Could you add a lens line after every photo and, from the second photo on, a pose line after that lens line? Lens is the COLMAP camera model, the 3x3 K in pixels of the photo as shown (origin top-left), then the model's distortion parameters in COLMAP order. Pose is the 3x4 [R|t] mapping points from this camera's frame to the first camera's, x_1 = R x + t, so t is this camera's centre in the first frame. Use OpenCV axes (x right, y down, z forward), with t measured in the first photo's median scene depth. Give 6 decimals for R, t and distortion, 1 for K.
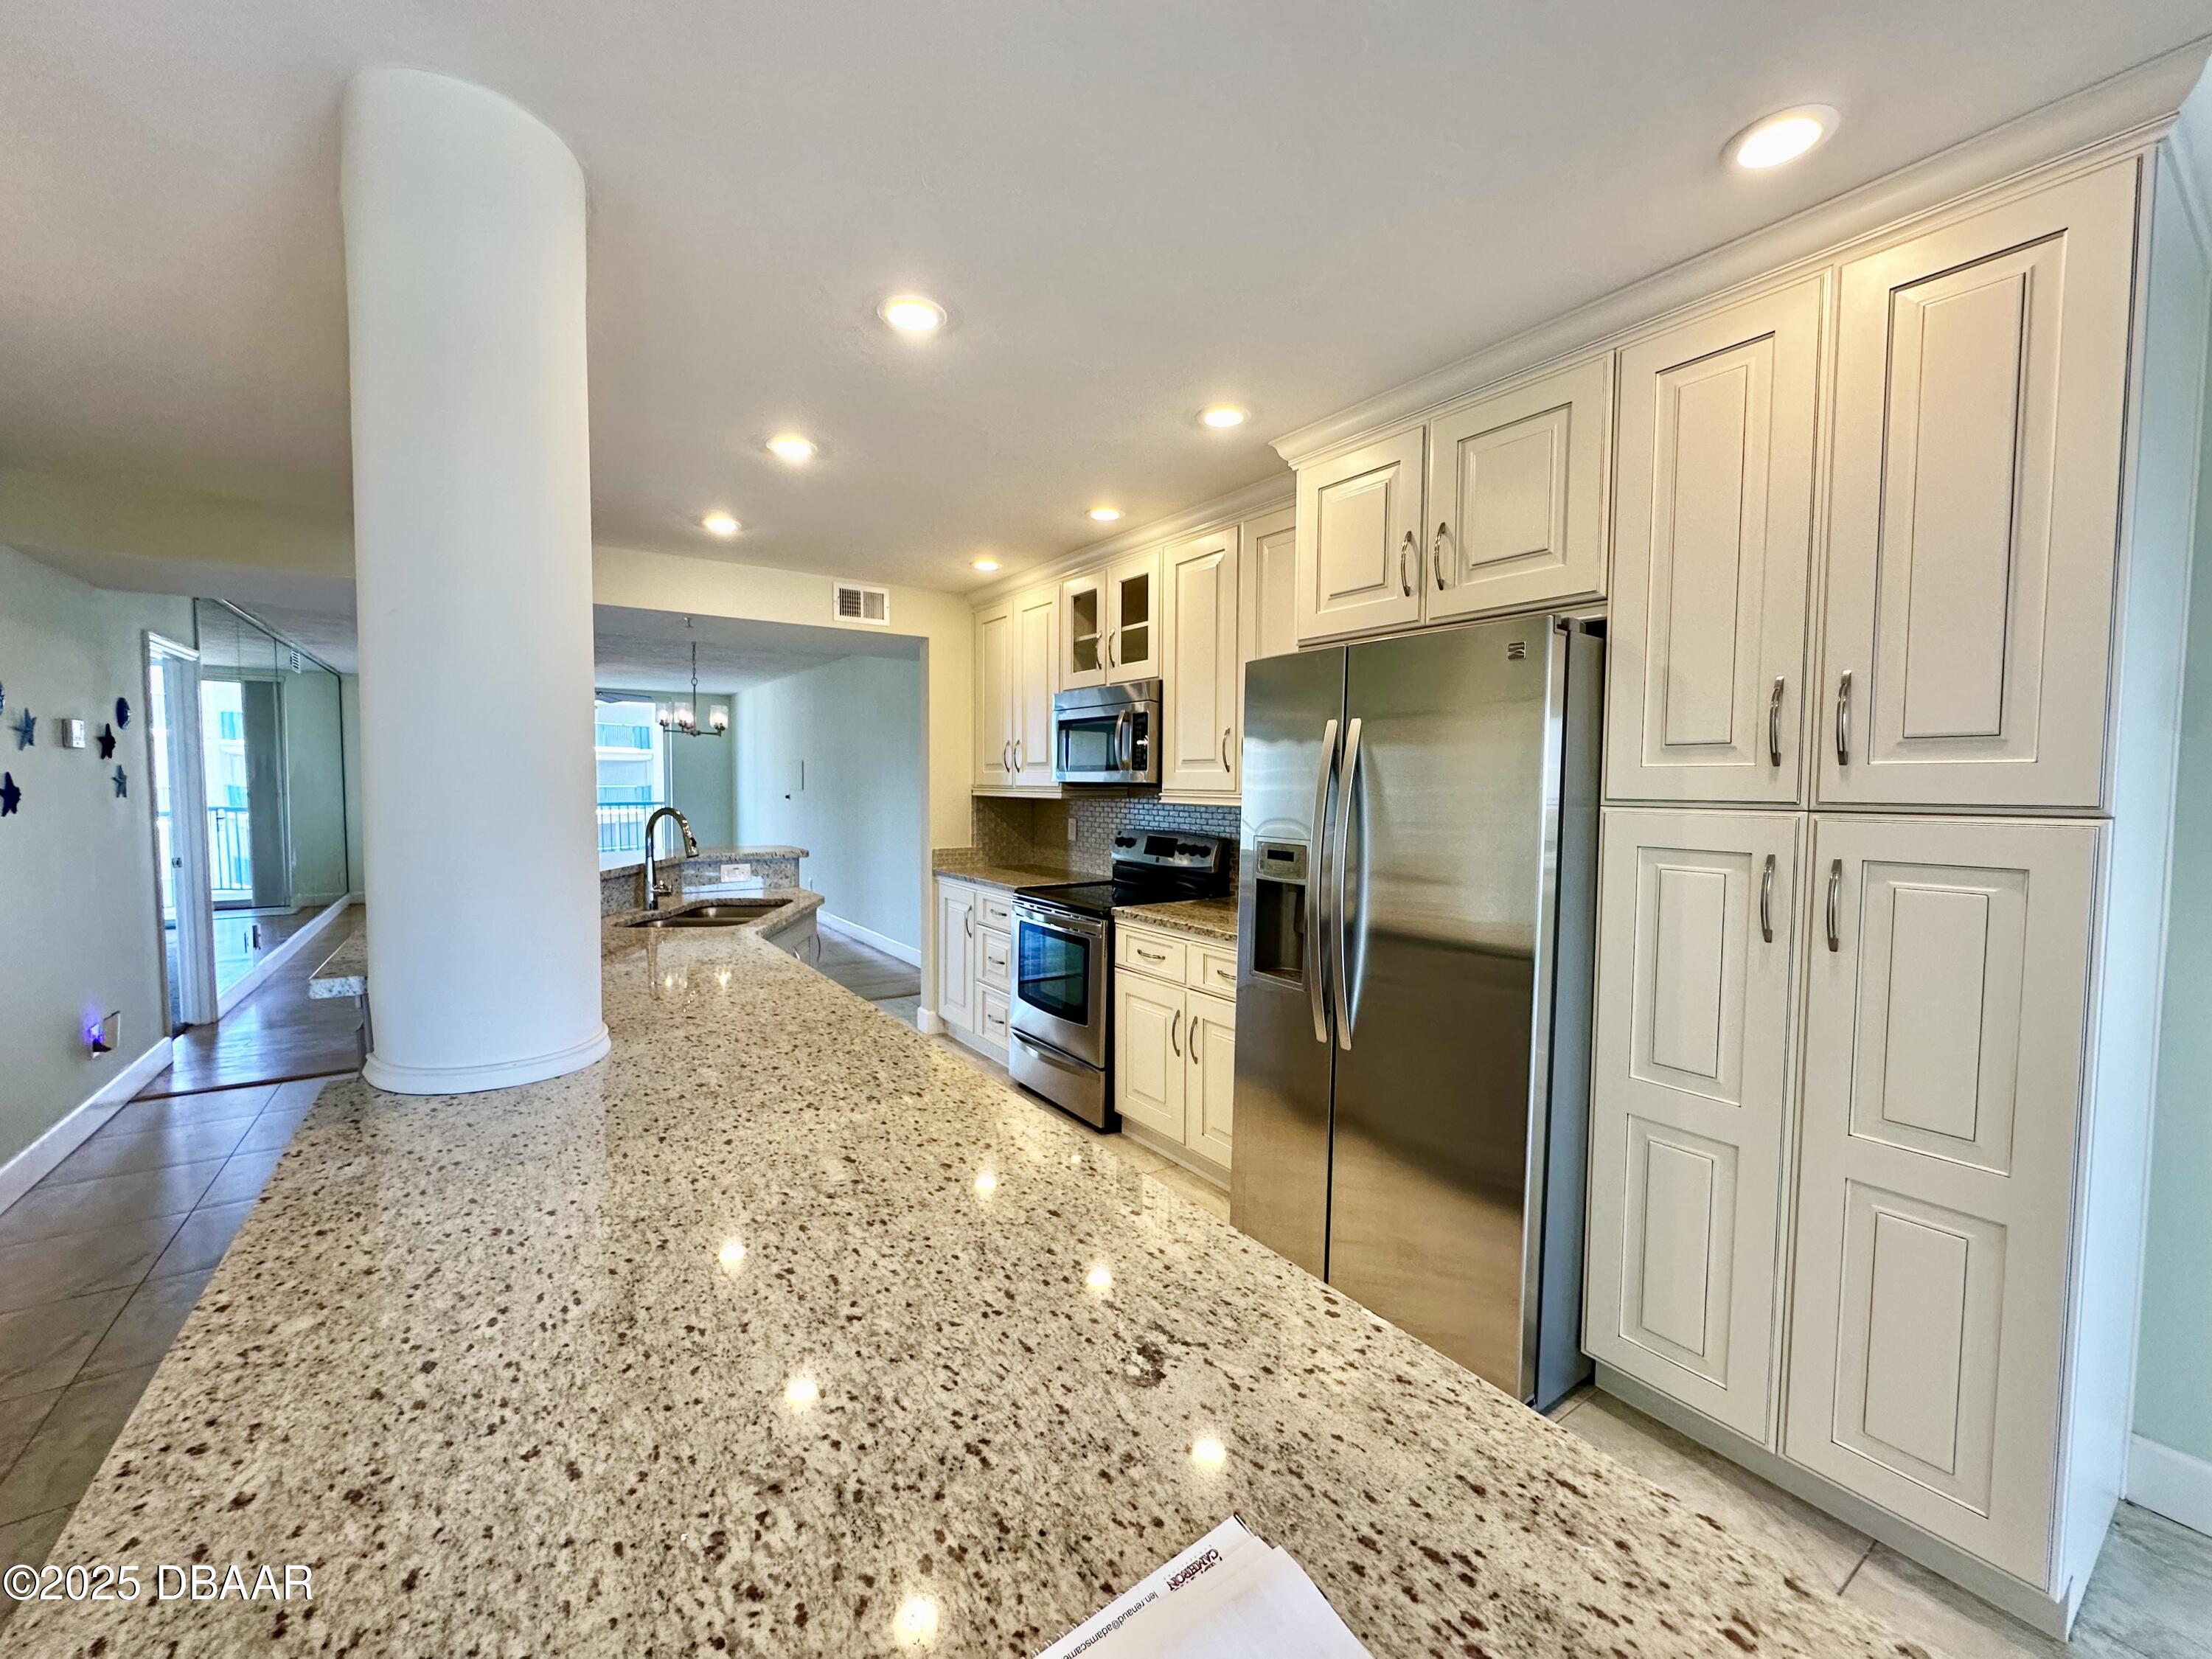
lens RADIAL K [[881.4, 0, 1106.0], [0, 881.4, 829.5], [0, 0, 1]] dist [-0.000711, 0.000111]
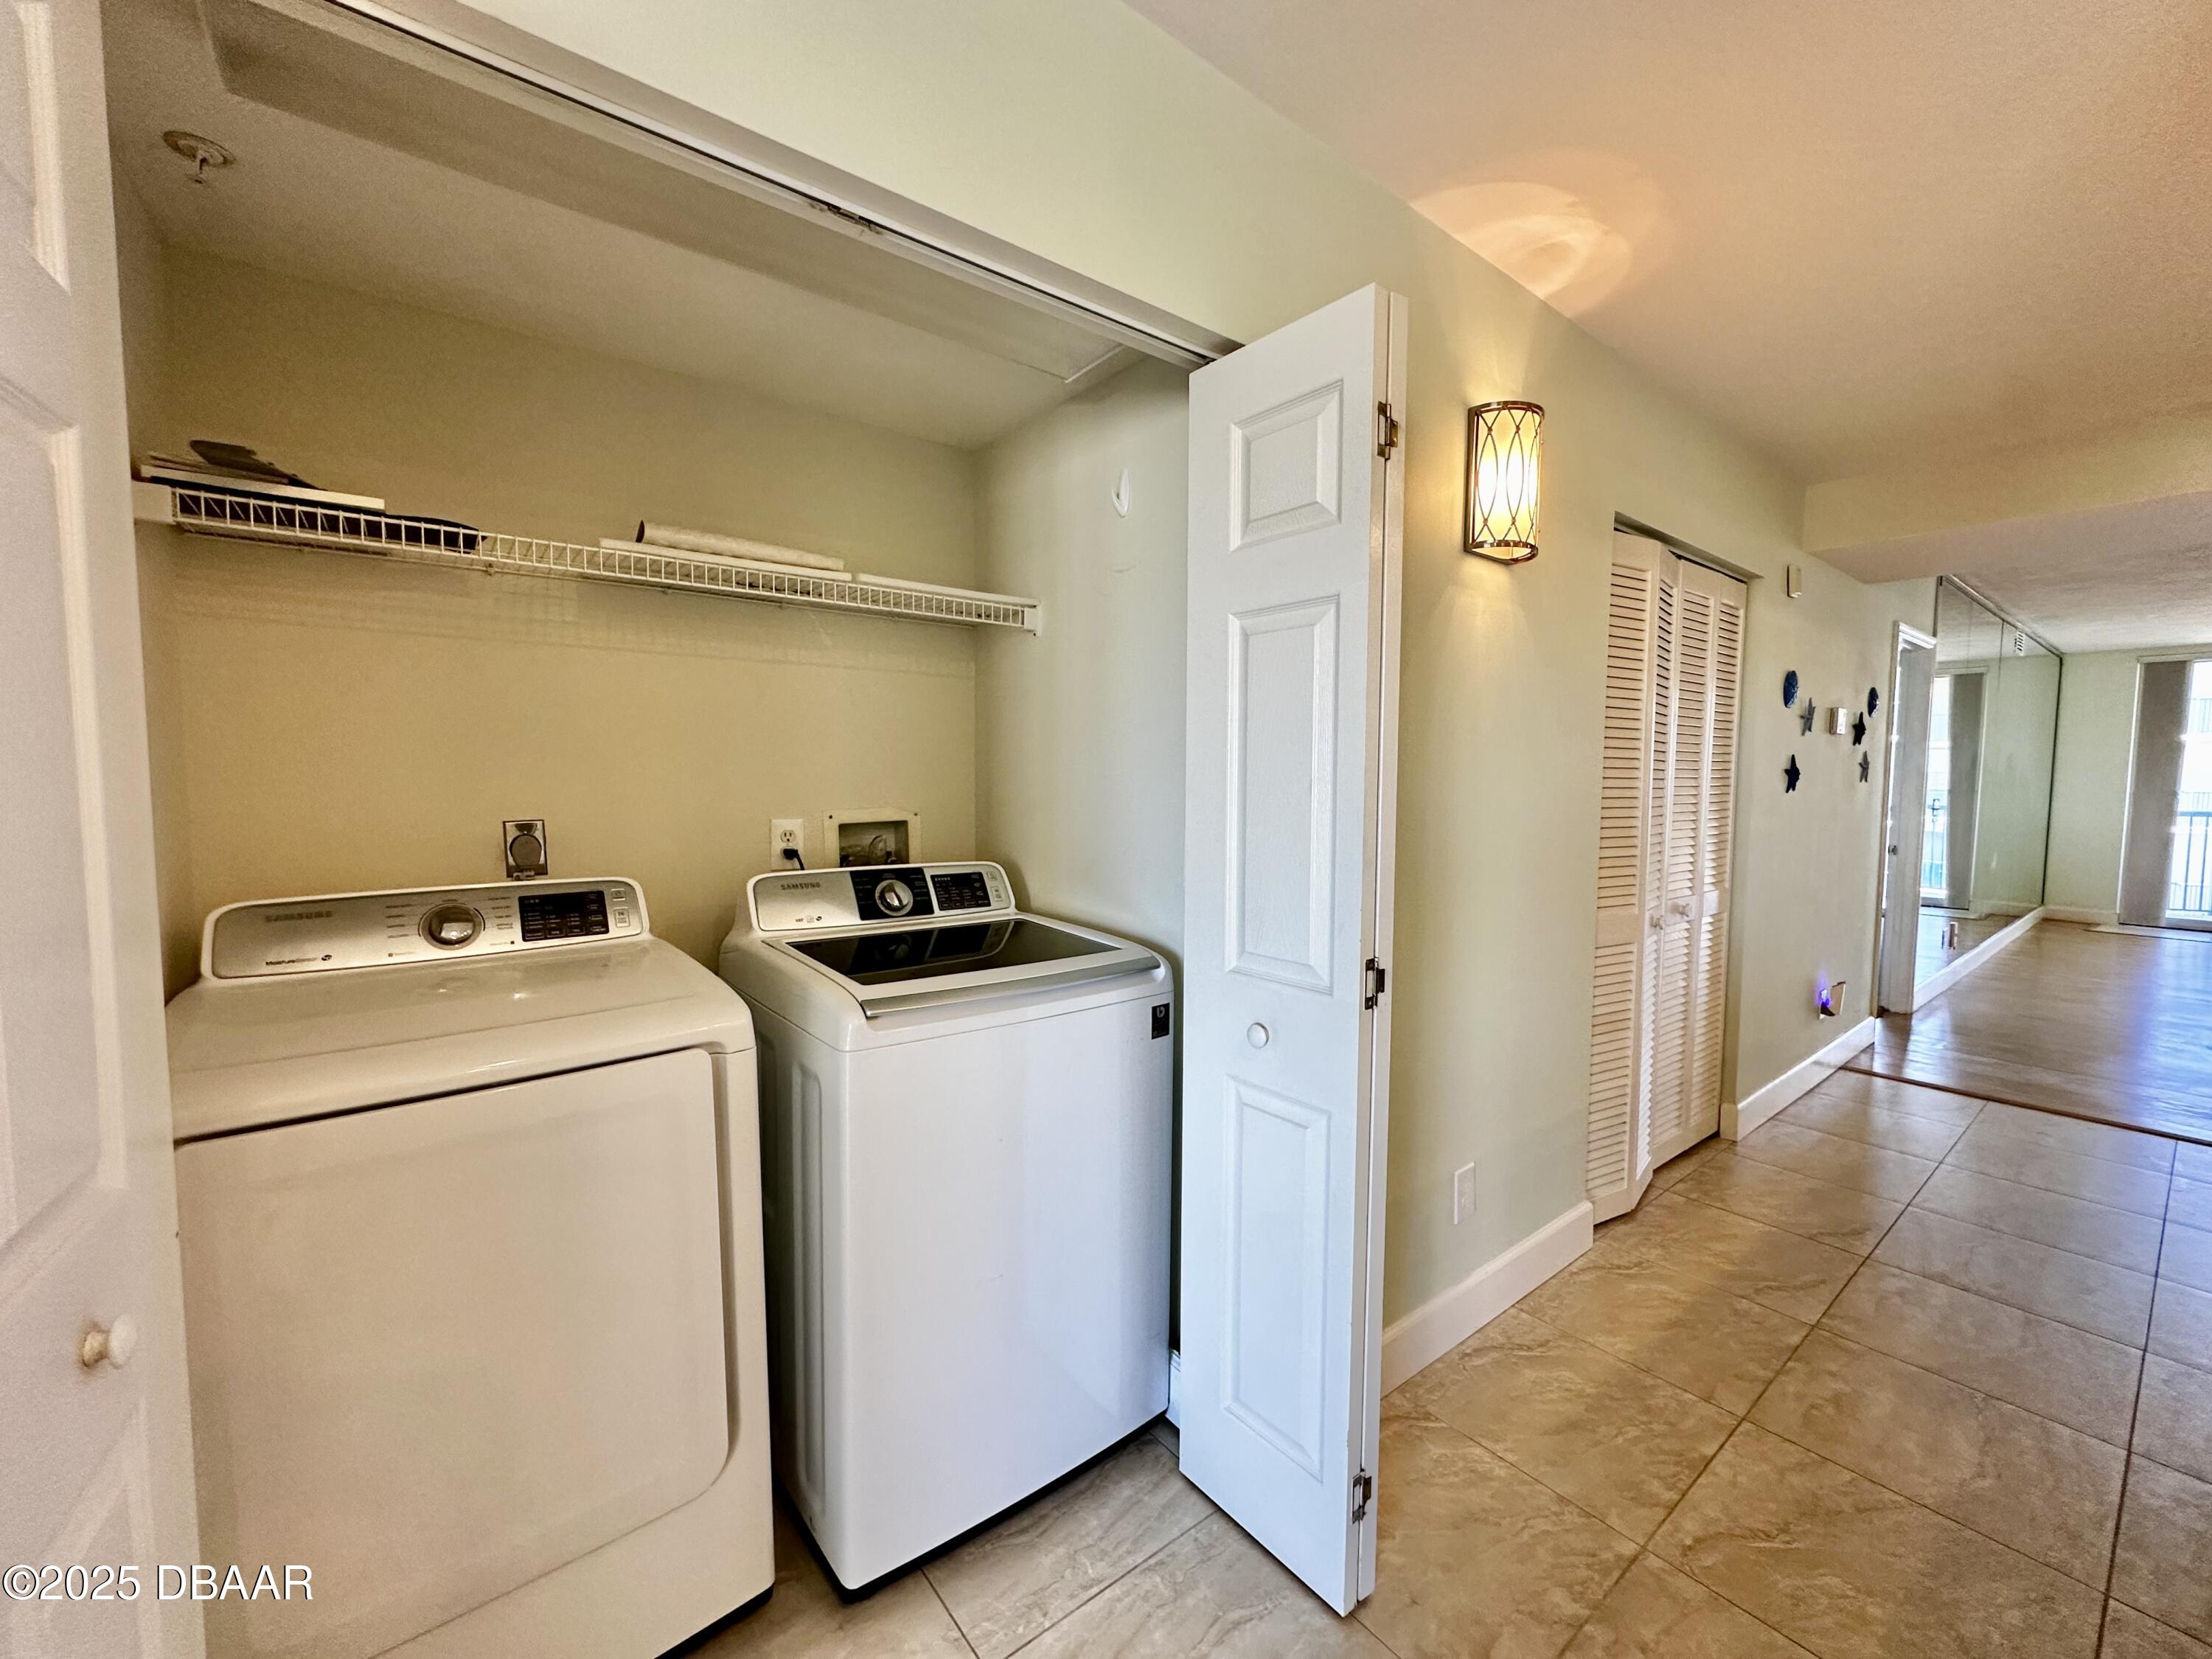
lens RADIAL K [[884.4, 0, 1107.4], [0, 884.4, 829.6], [0, 0, 1]] dist [-0.001446, -0.000032]
pose [[0.060274, 0.057715, -0.996512, -0.118775], [-0.063608, 0.996520, 0.053868, 0.021833], [0.996153, 0.060140, 0.063735, 0.034359]]
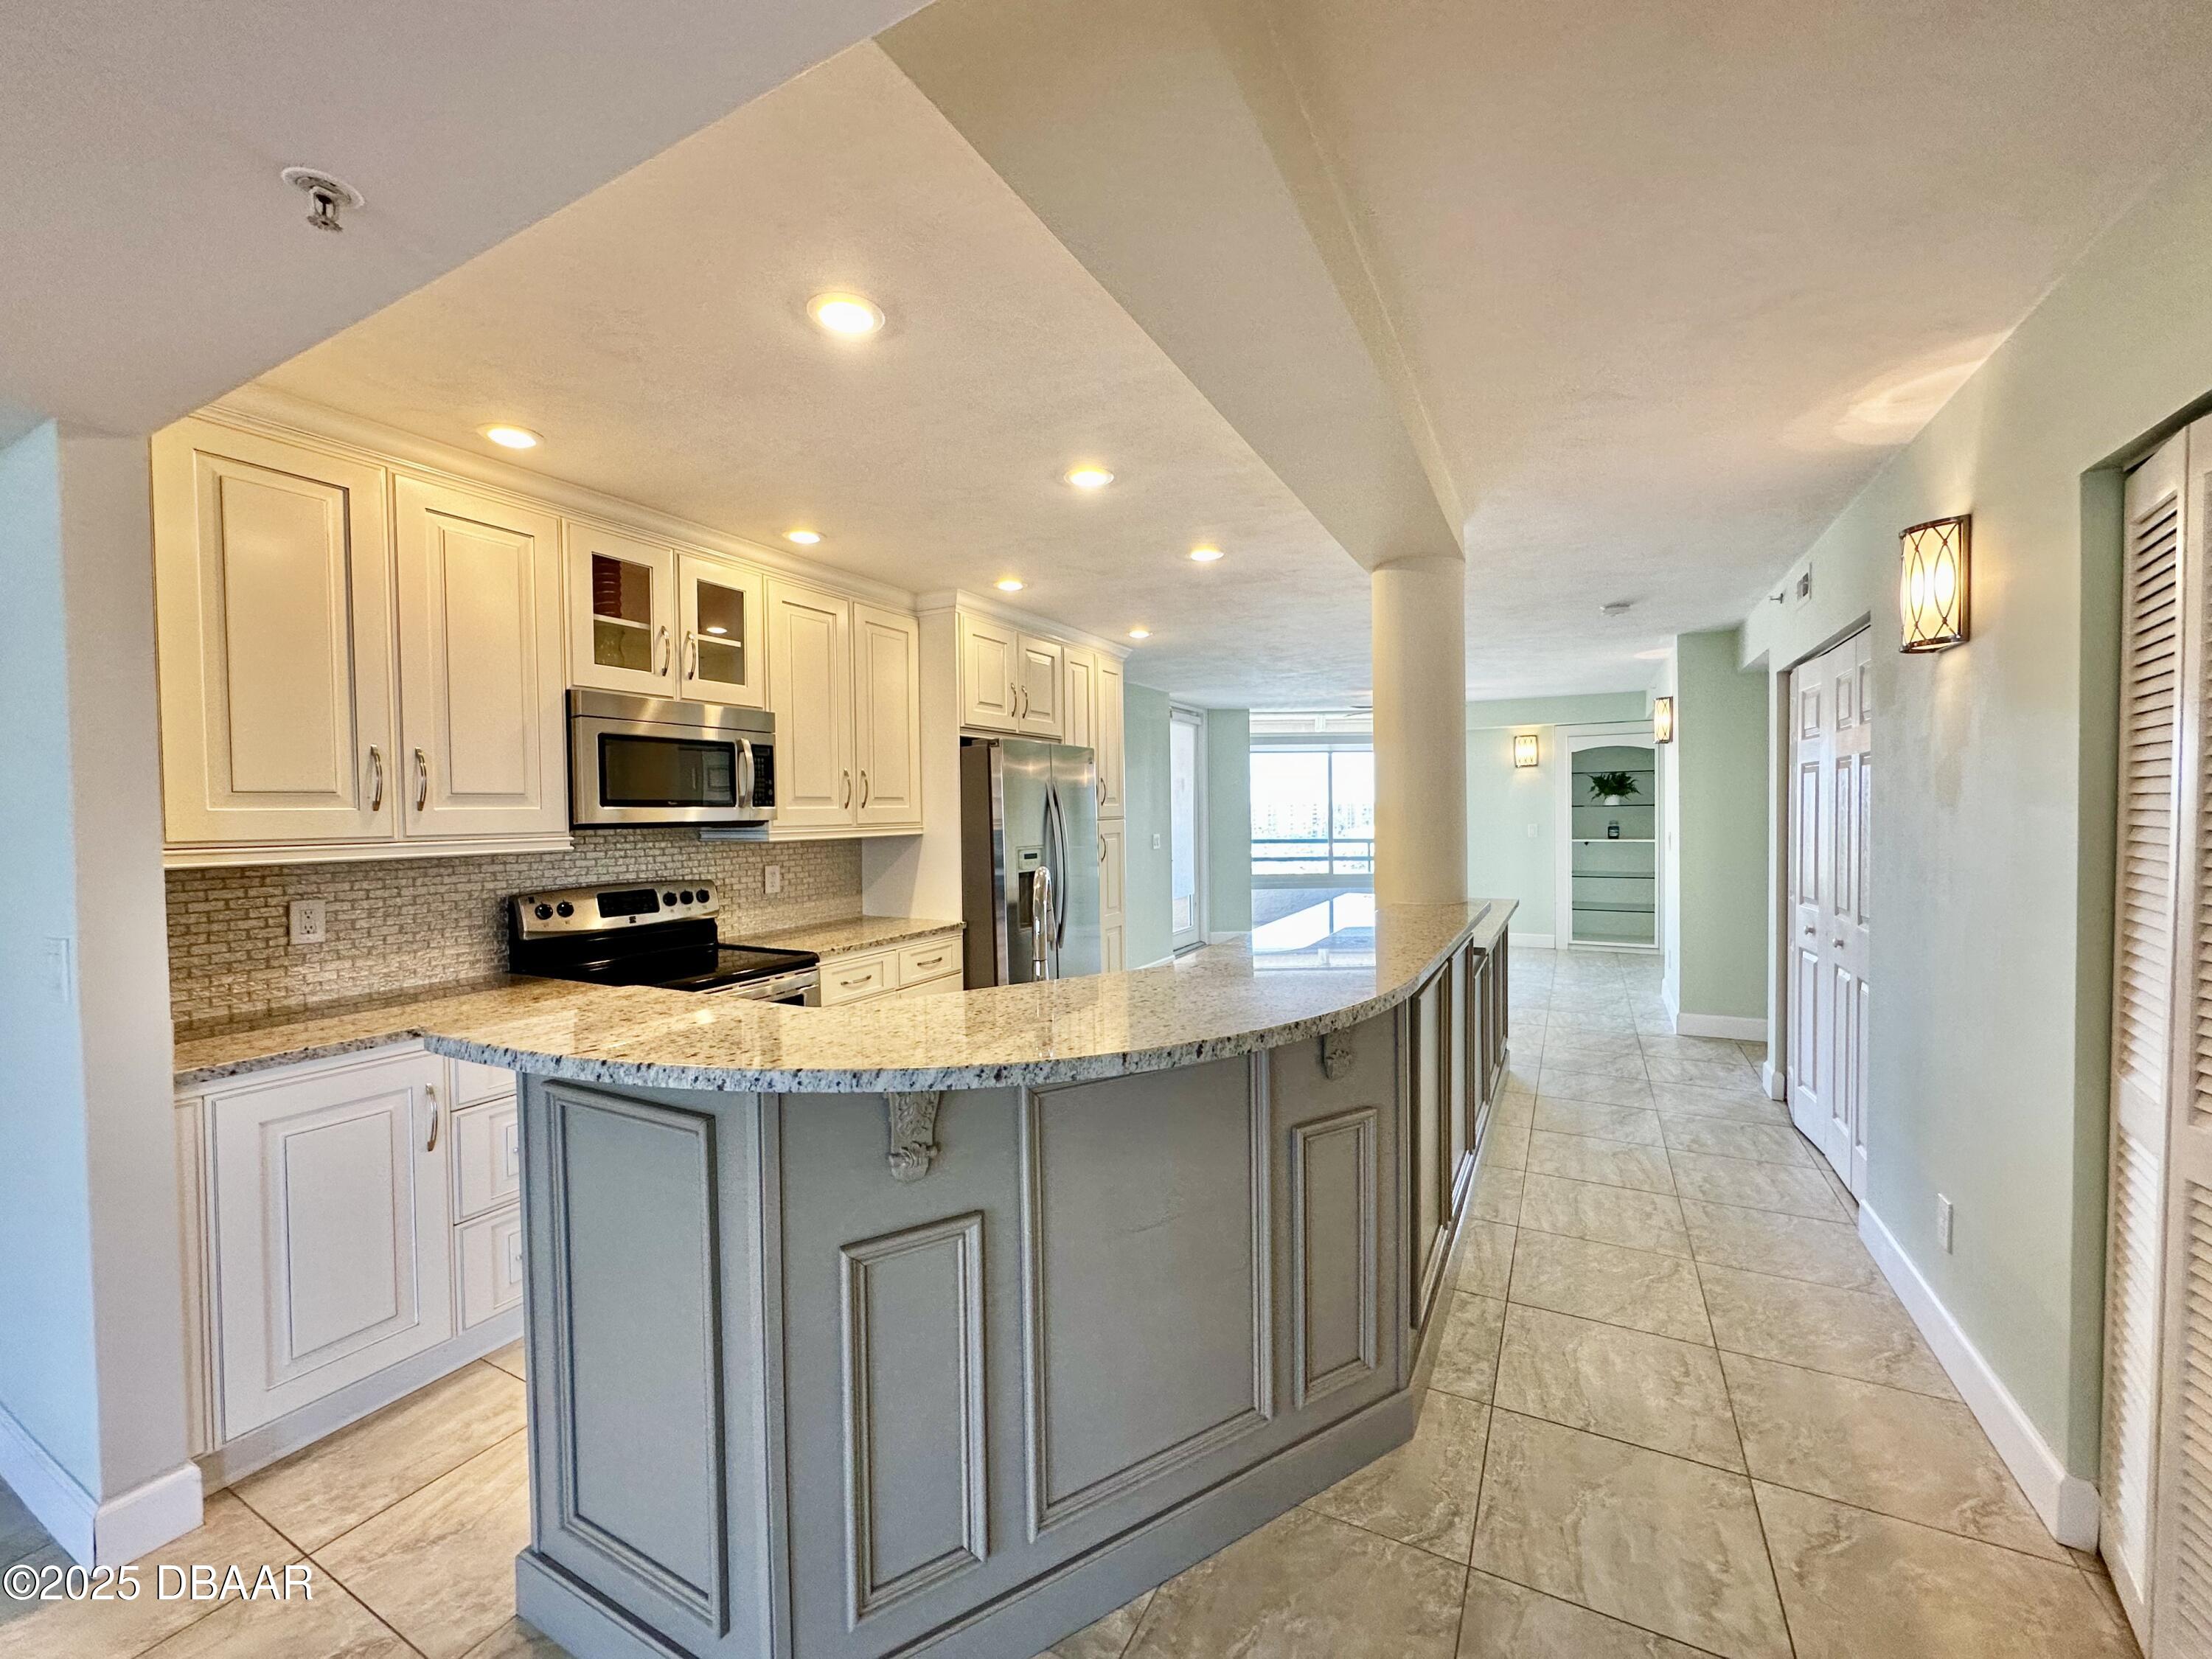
lens RADIAL K [[880.1, 0, 1106.0], [0, 880.1, 829.5], [0, 0, 1]] dist [-0.001701, -0.000381]
pose [[-0.456237, -0.019885, 0.889636, -0.915135], [0.057774, 0.996979, 0.051913, -0.068552], [-0.887981, 0.075082, -0.453710, 1.073143]]
